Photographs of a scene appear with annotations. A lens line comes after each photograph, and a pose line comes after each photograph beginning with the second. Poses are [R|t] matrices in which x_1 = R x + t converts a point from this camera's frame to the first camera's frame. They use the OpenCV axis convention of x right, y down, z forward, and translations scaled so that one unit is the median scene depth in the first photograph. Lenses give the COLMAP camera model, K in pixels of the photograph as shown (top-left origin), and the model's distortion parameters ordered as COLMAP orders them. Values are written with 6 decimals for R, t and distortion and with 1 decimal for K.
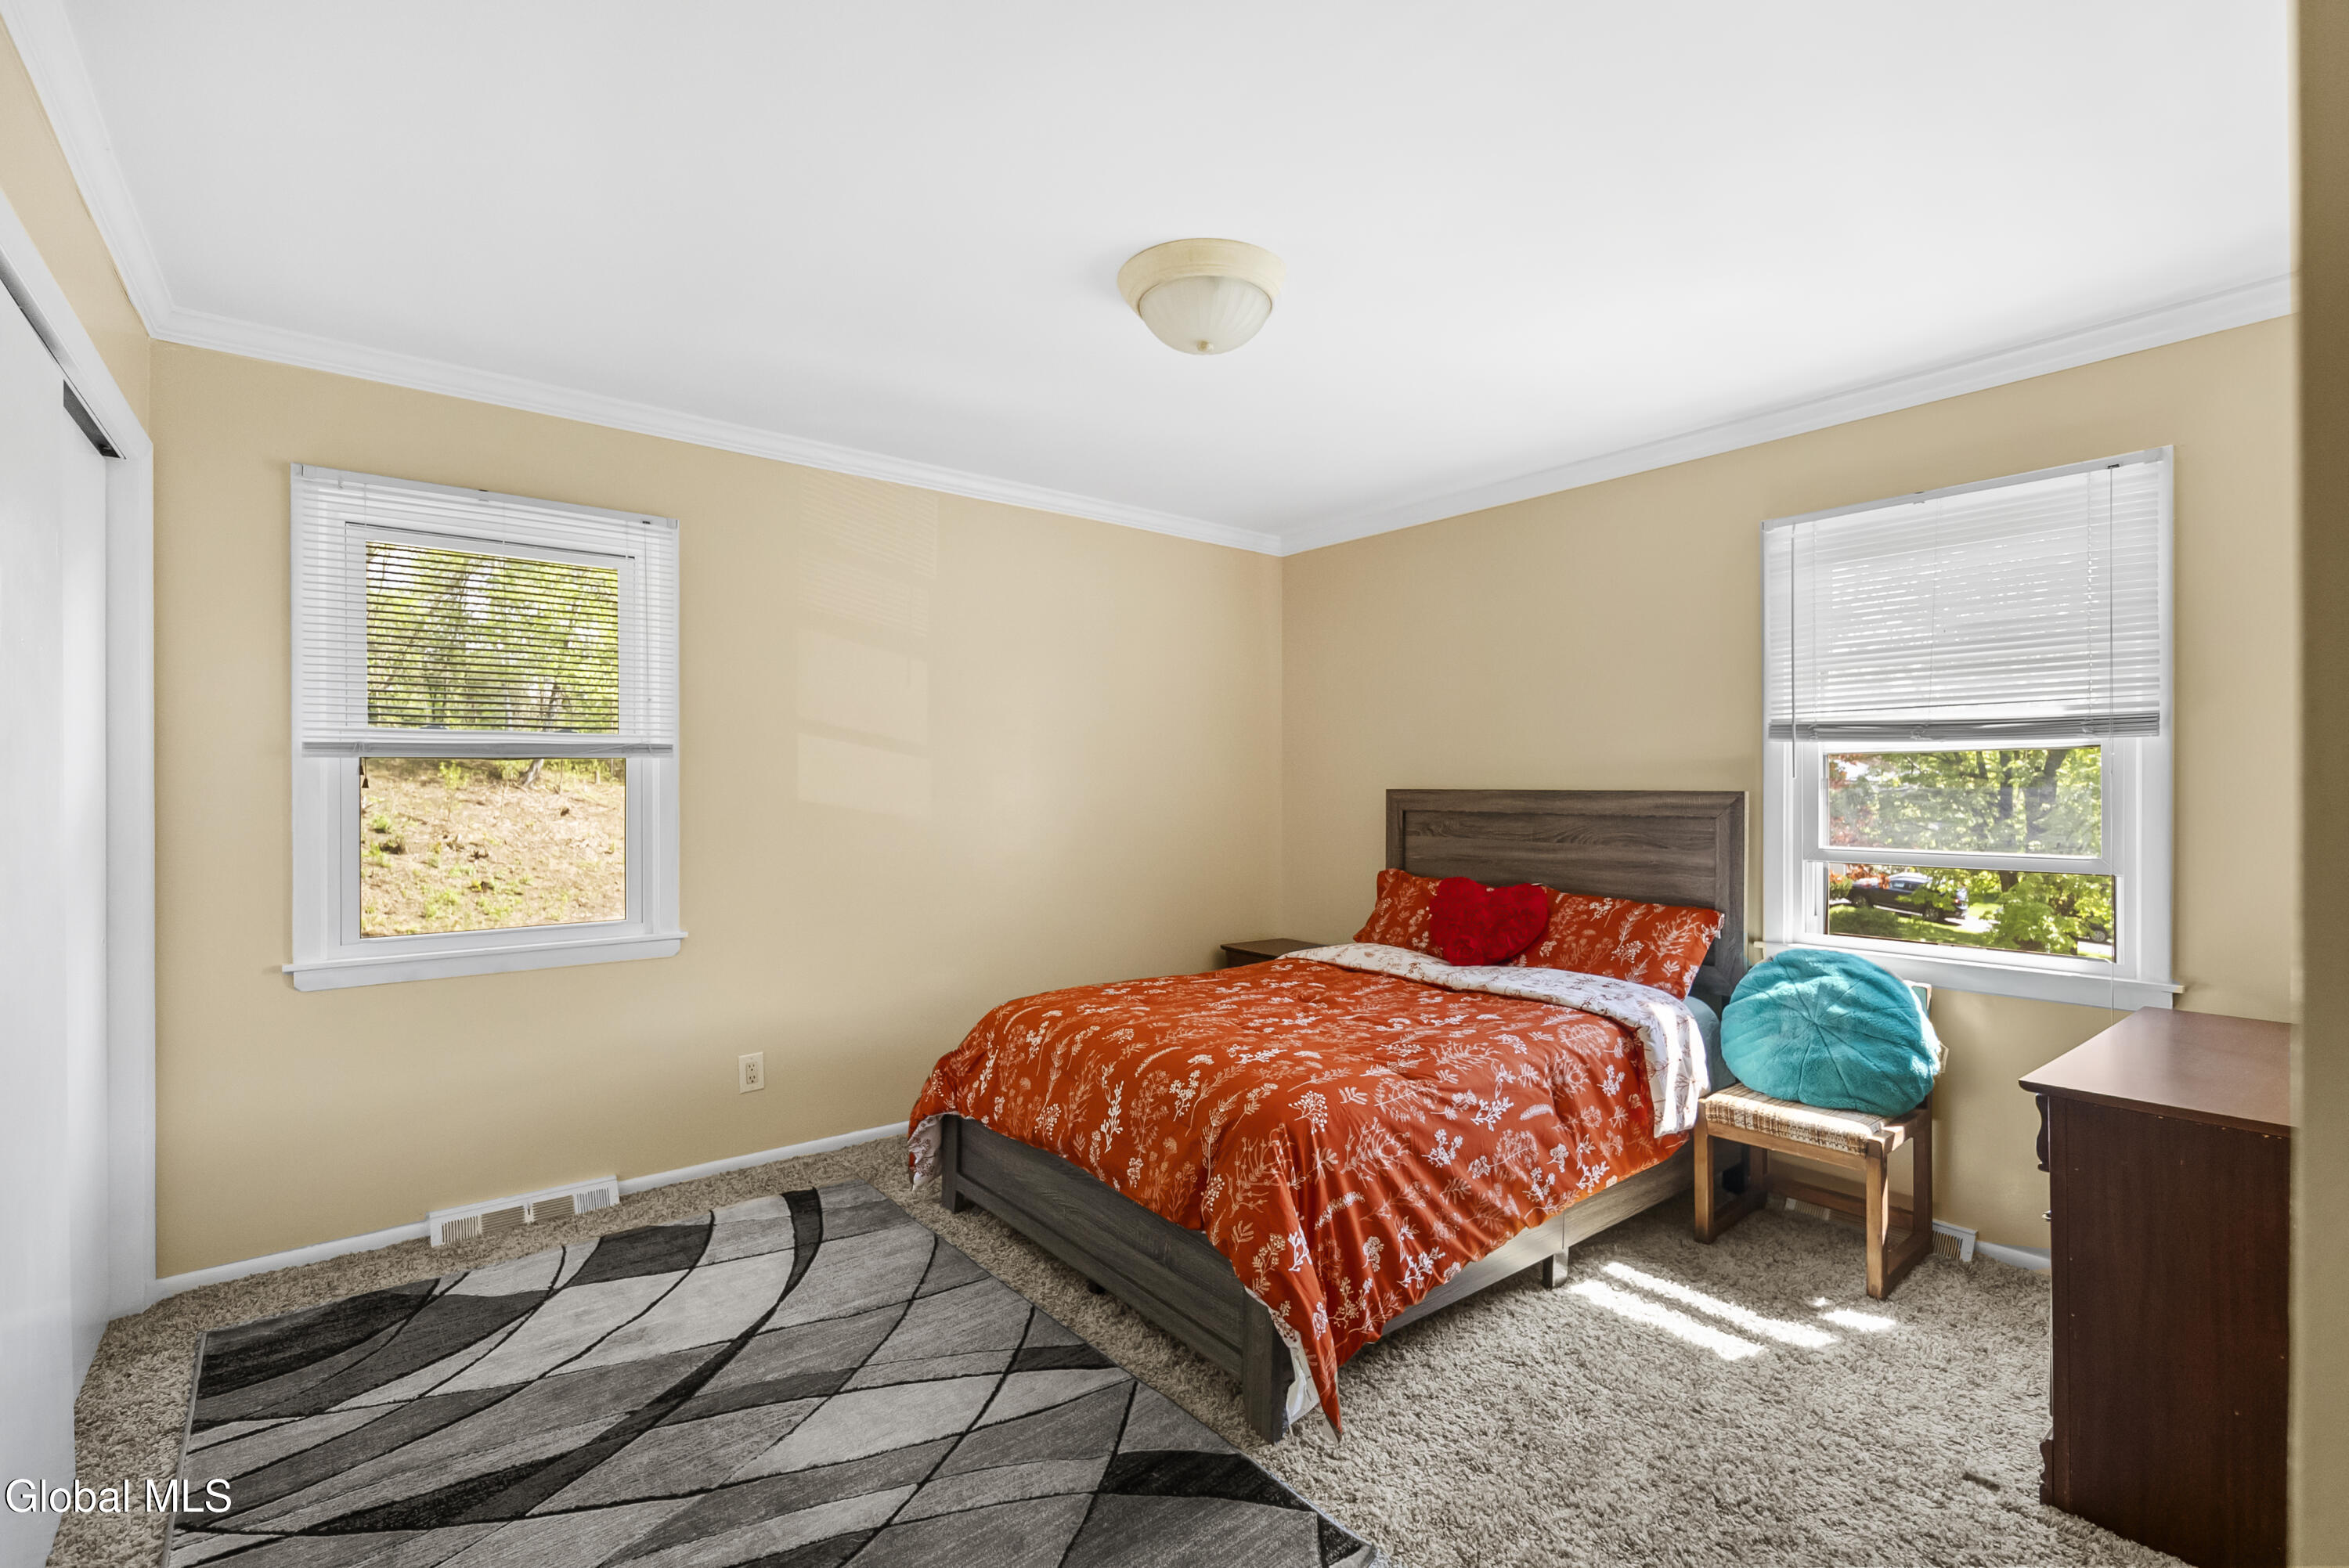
lens RADIAL K [[1045.8, 0, 1174.0], [0, 1045.8, 792.5], [0, 0, 1]] dist [0.000414, 0.000229]
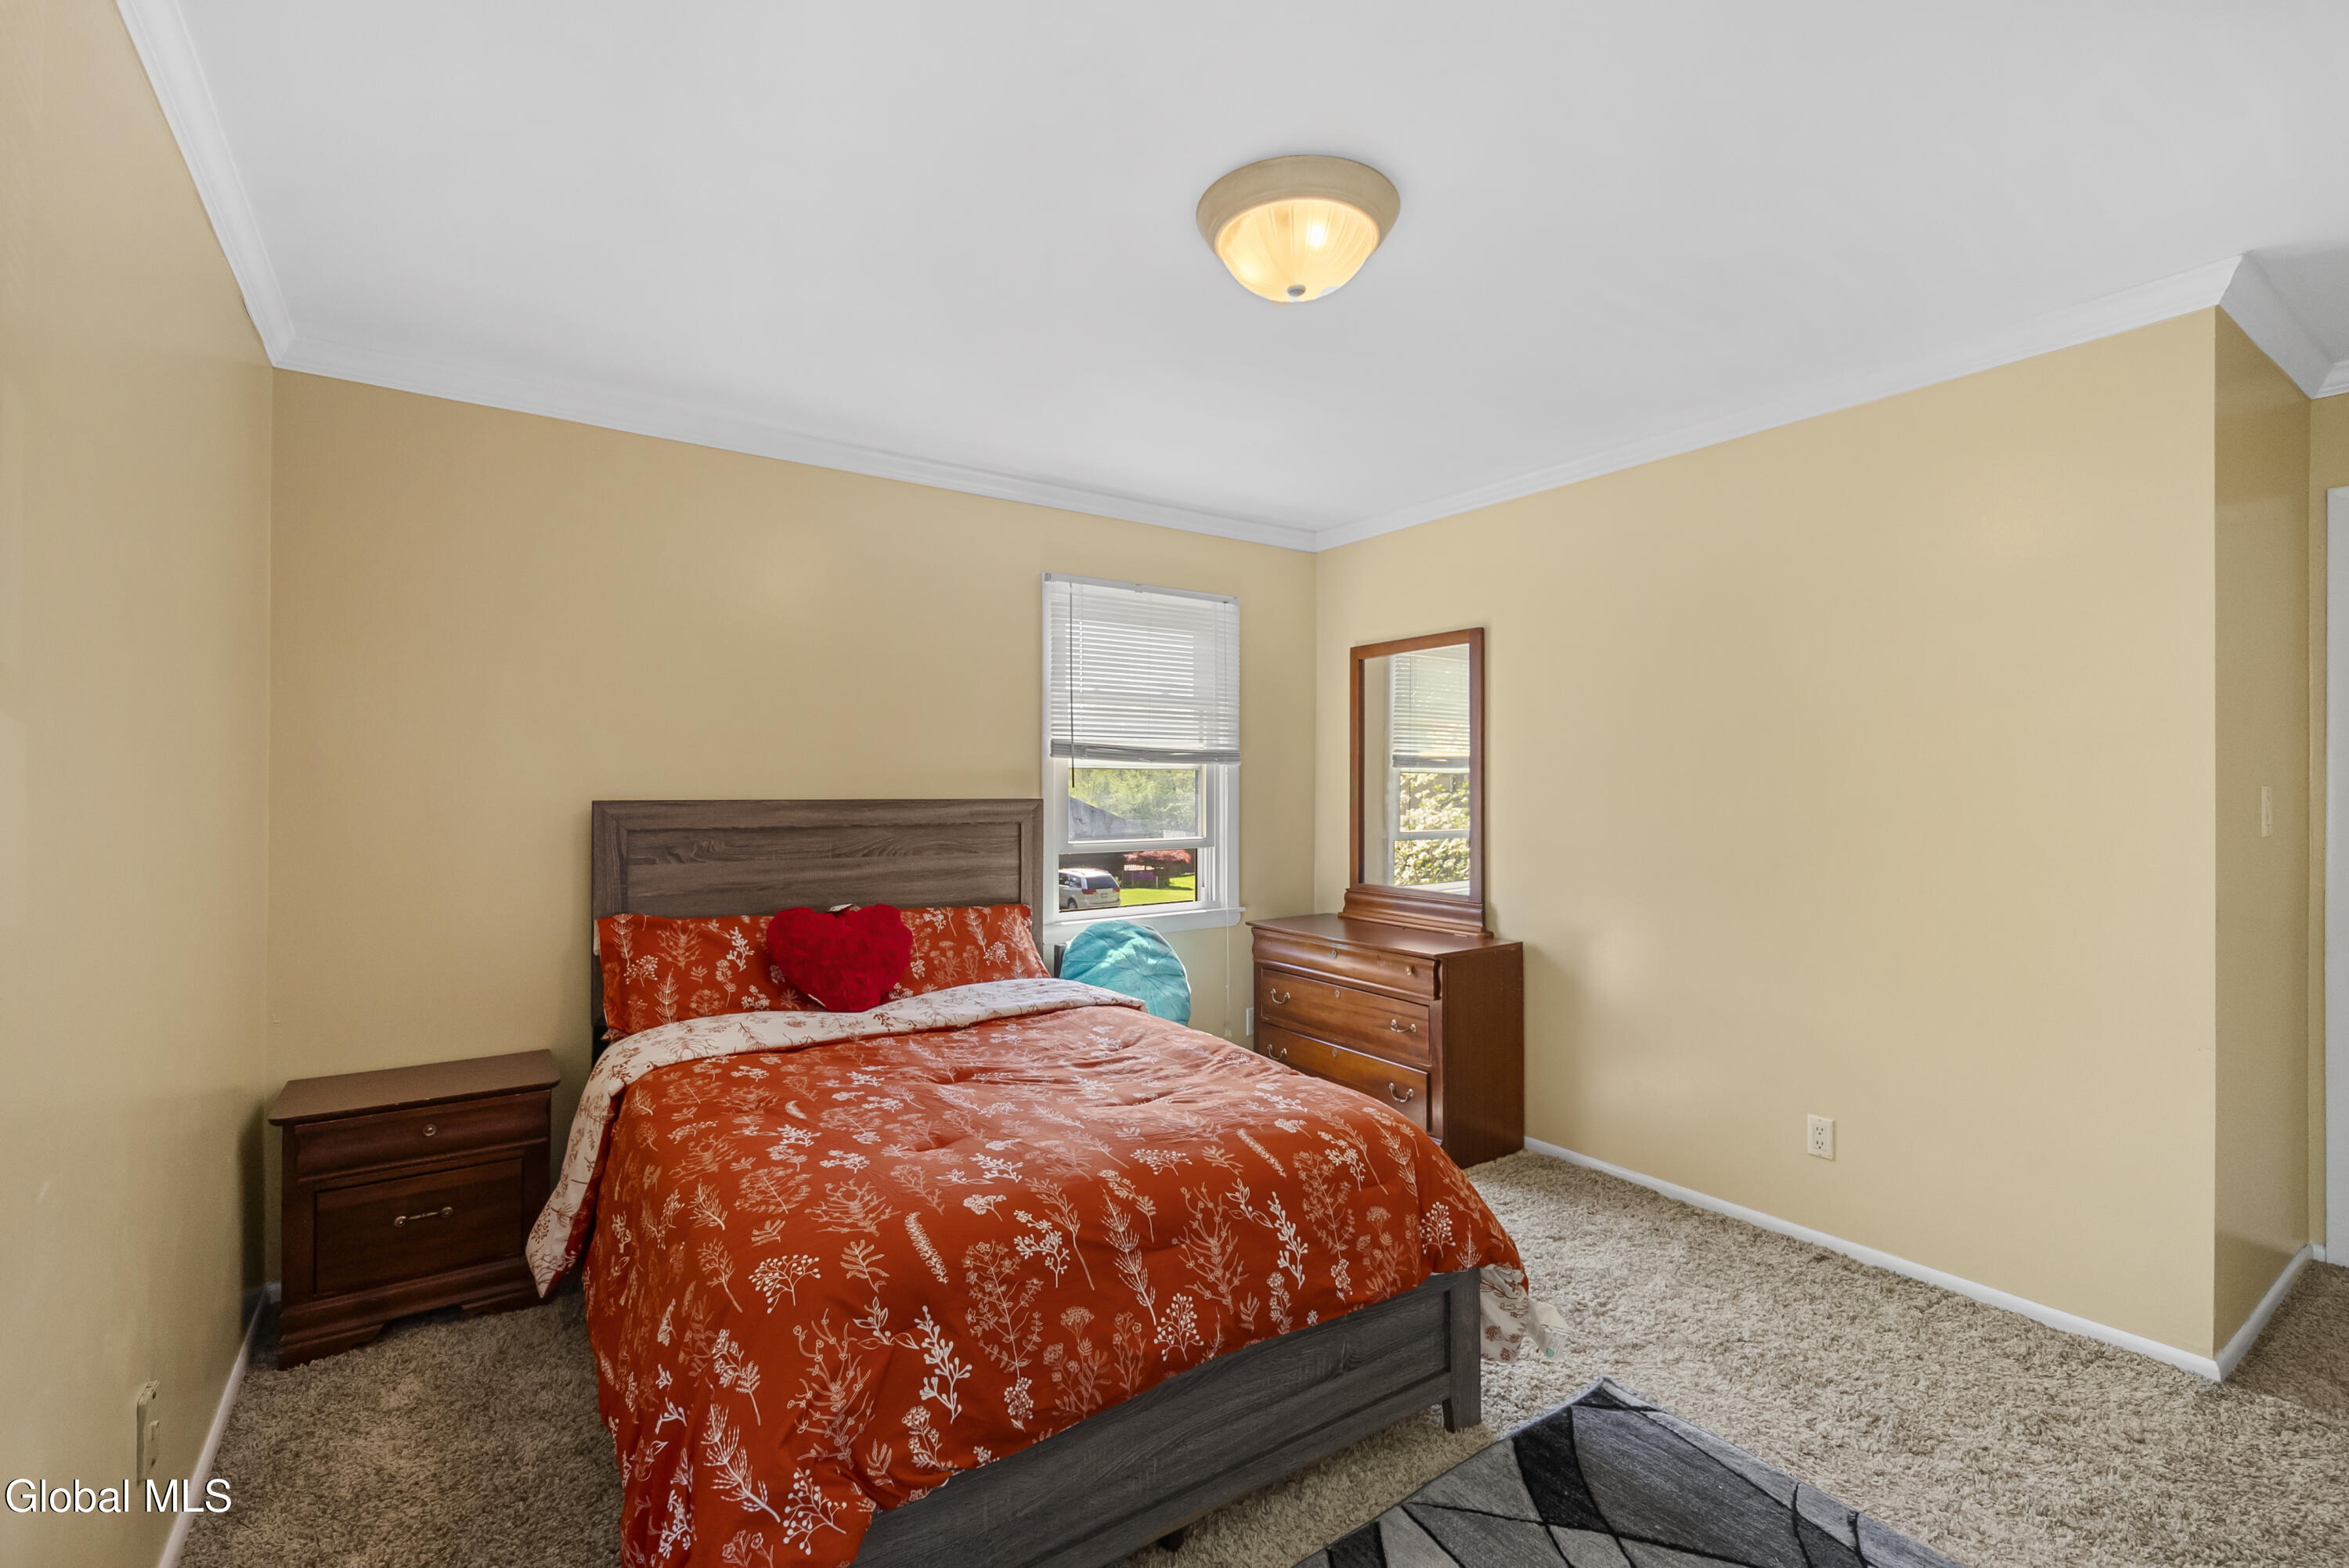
lens RADIAL K [[1045.8, 0, 1174.0], [0, 1045.8, 792.5], [0, 0, 1]] dist [0.000414, 0.000229]
pose [[0.057672, -0.003708, 0.998329, -0.610707], [0.005640, 0.999978, 0.003388, -0.011340], [-0.998320, 0.005435, 0.057692, 0.778303]]
